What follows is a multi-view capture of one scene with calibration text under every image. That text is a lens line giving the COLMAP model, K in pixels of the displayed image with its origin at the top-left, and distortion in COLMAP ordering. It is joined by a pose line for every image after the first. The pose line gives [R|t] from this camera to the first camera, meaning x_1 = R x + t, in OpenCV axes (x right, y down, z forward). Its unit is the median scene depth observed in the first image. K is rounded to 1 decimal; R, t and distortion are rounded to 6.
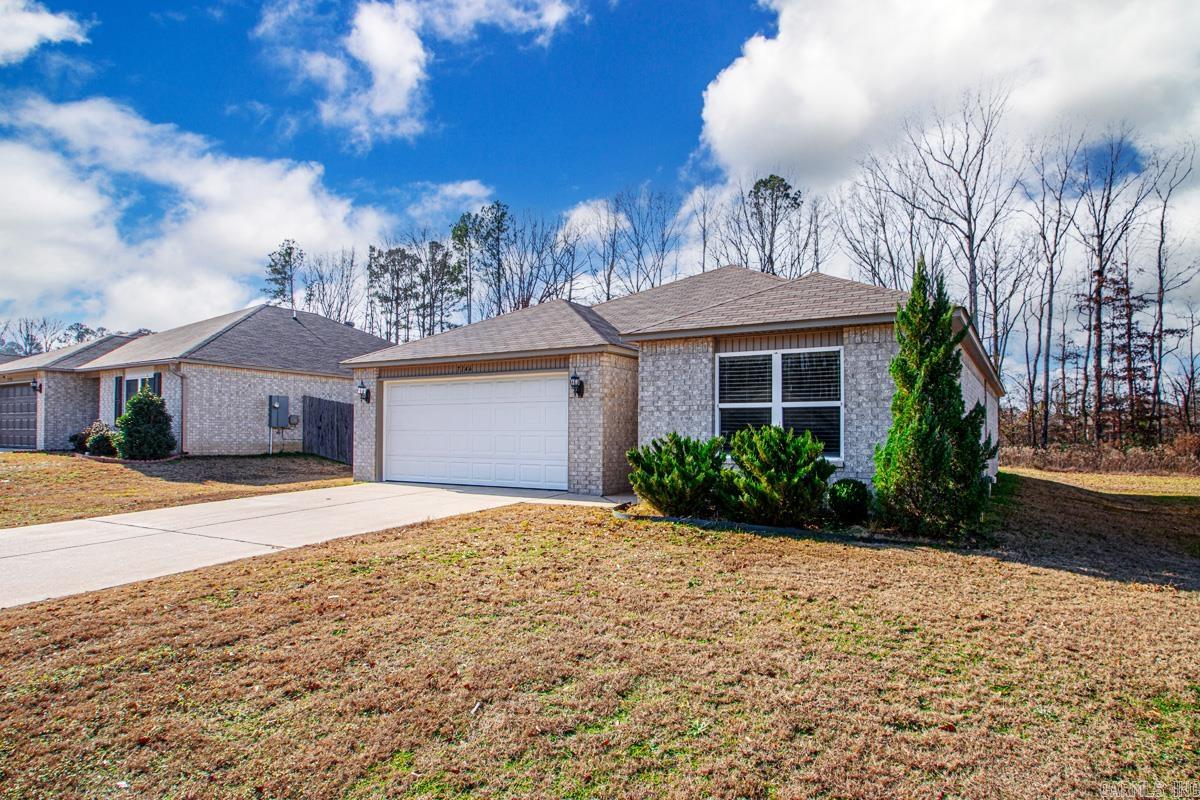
lens RADIAL K [[678.1, 0, 593.5], [0, 678.1, 405.7], [0, 0, 1]] dist [-0.004826, -0.001329]
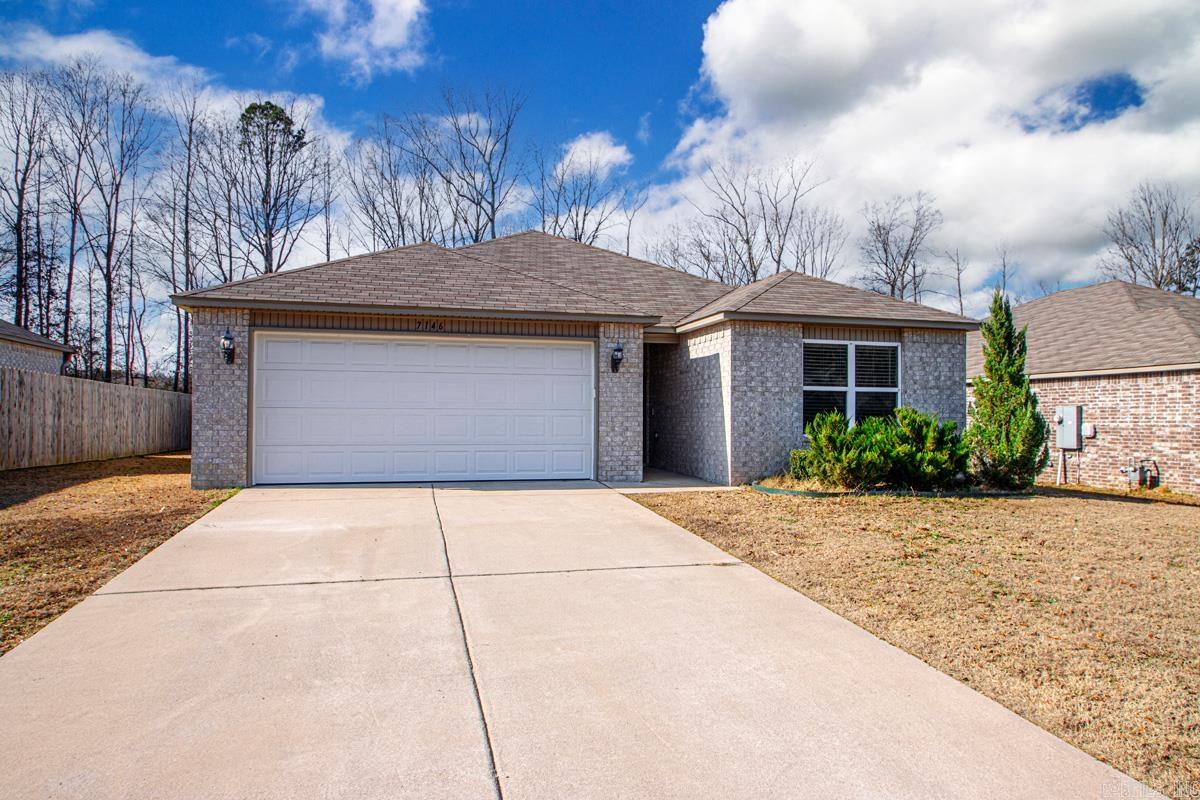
lens RADIAL K [[766.5, 0, 598.5], [0, 766.5, 391.7], [0, 0, 1]] dist [-0.030820, 0.003713]
pose [[0.705563, 0.022573, 0.708287, -0.883900], [-0.033283, 0.999445, 0.001303, 0.014509], [-0.707865, -0.024493, 0.705923, 0.369246]]
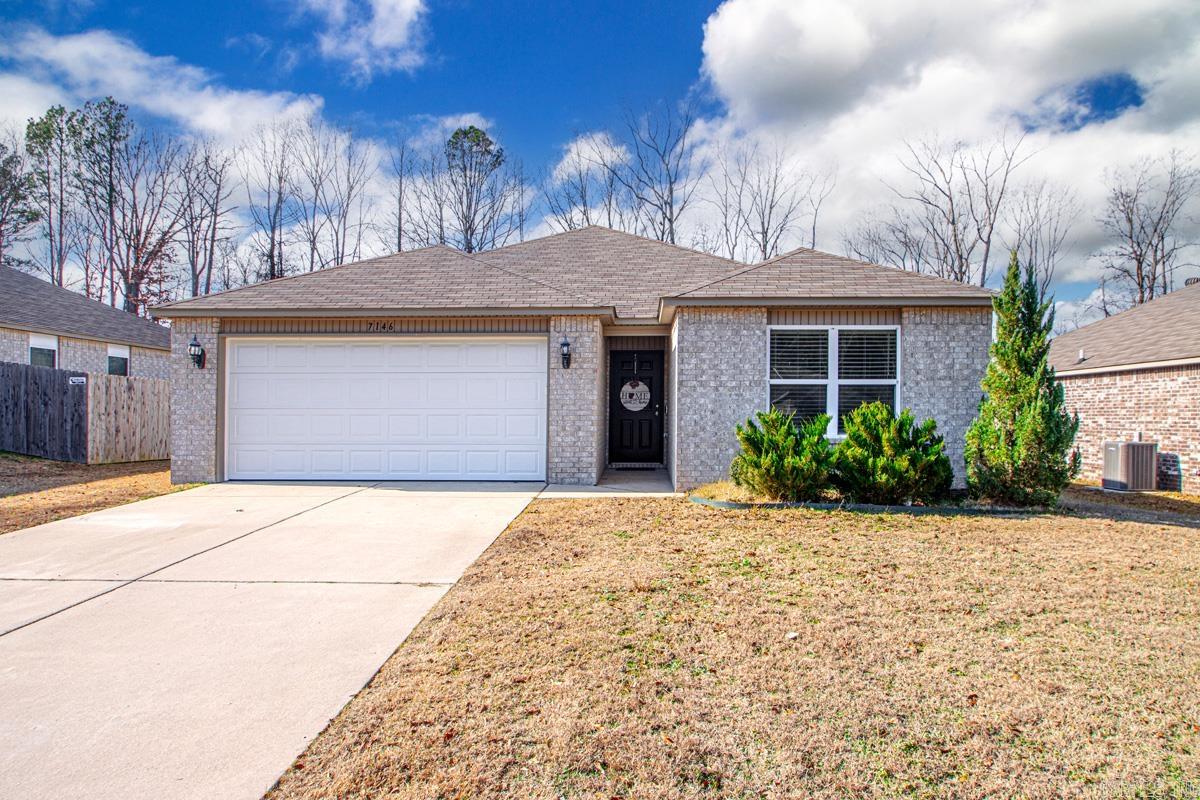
lens RADIAL K [[751.1, 0, 601.4], [0, 751.1, 401.3], [0, 0, 1]] dist [-0.024941, 0.004818]
pose [[0.877906, 0.003515, 0.478820, -0.503916], [-0.017315, 0.999552, 0.024407, 0.005650], [-0.478520, -0.029718, 0.877574, 0.201313]]
